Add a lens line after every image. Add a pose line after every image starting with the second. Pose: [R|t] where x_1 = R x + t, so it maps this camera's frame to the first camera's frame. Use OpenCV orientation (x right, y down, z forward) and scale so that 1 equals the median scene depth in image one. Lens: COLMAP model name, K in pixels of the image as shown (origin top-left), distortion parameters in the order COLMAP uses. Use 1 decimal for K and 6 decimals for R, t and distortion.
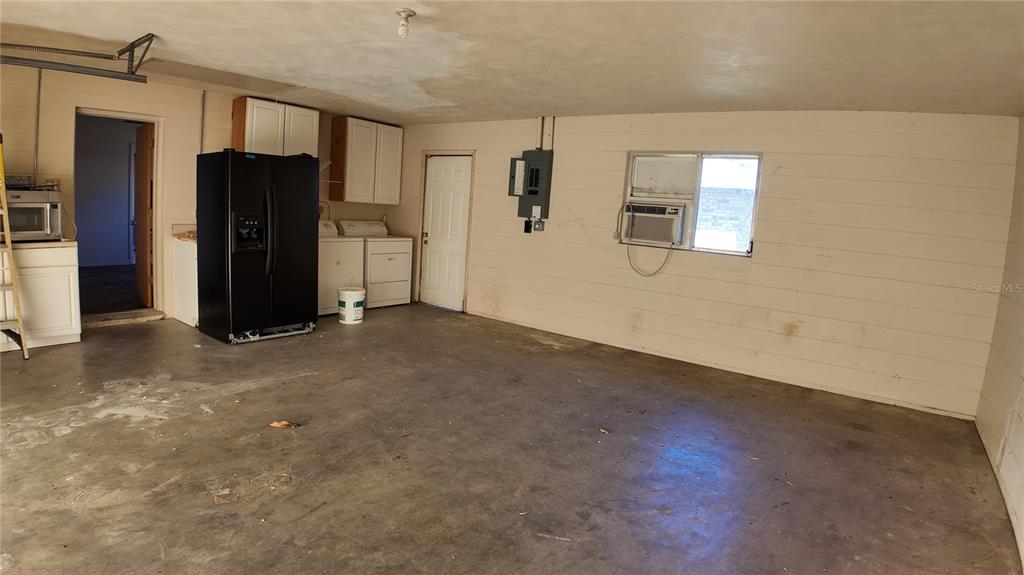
lens RADIAL K [[537.3, 0, 495.7], [0, 537.3, 288.3], [0, 0, 1]] dist [-0.055711, -0.054179]
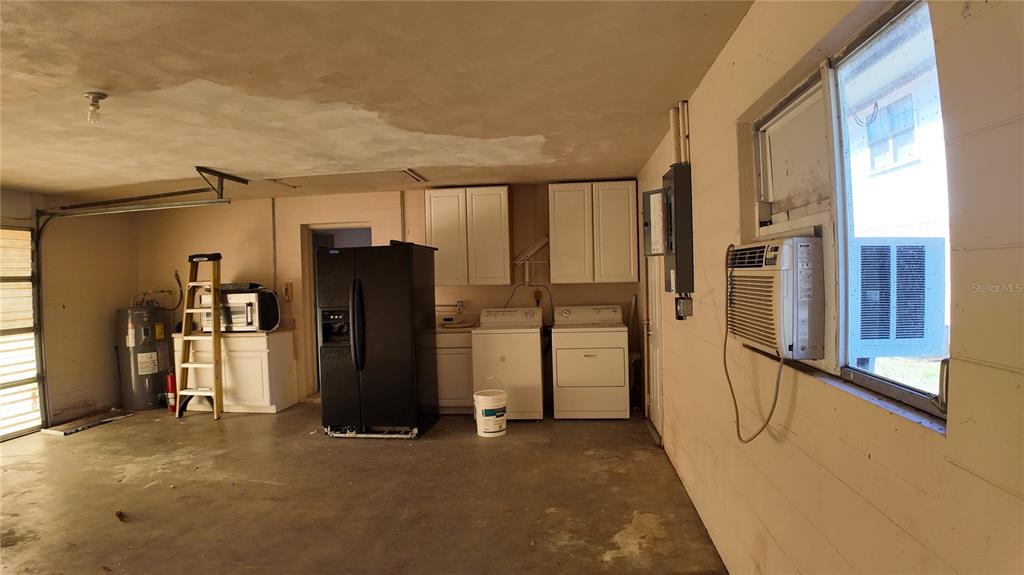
lens RADIAL K [[538.8, 0, 512.0], [0, 538.8, 287.5], [0, 0, 1]] dist [-0.090821, -0.027094]
pose [[0.513443, -0.066131, -0.855571, 0.533928], [-0.060872, 0.991708, -0.113183, -0.079317], [0.855962, 0.110194, 0.505160, 0.711162]]
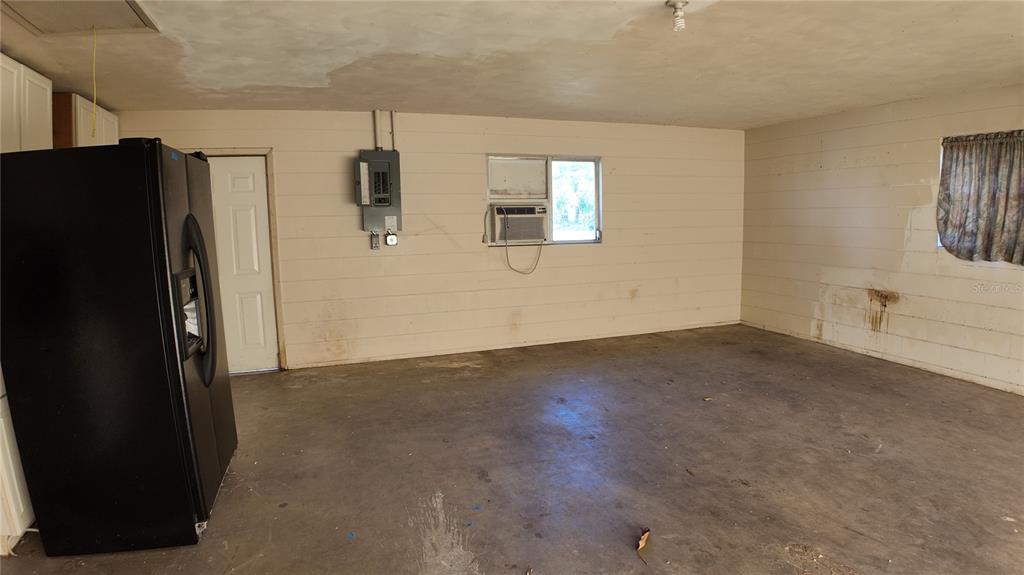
lens RADIAL K [[545.6, 0, 512.0], [0, 545.6, 287.5], [0, 0, 1]] dist [-0.068800, -0.059541]
pose [[0.540432, -0.181010, 0.821686, -0.648934], [0.175469, 0.979359, 0.100335, -0.114263], [-0.822887, 0.089956, 0.561039, 0.446730]]
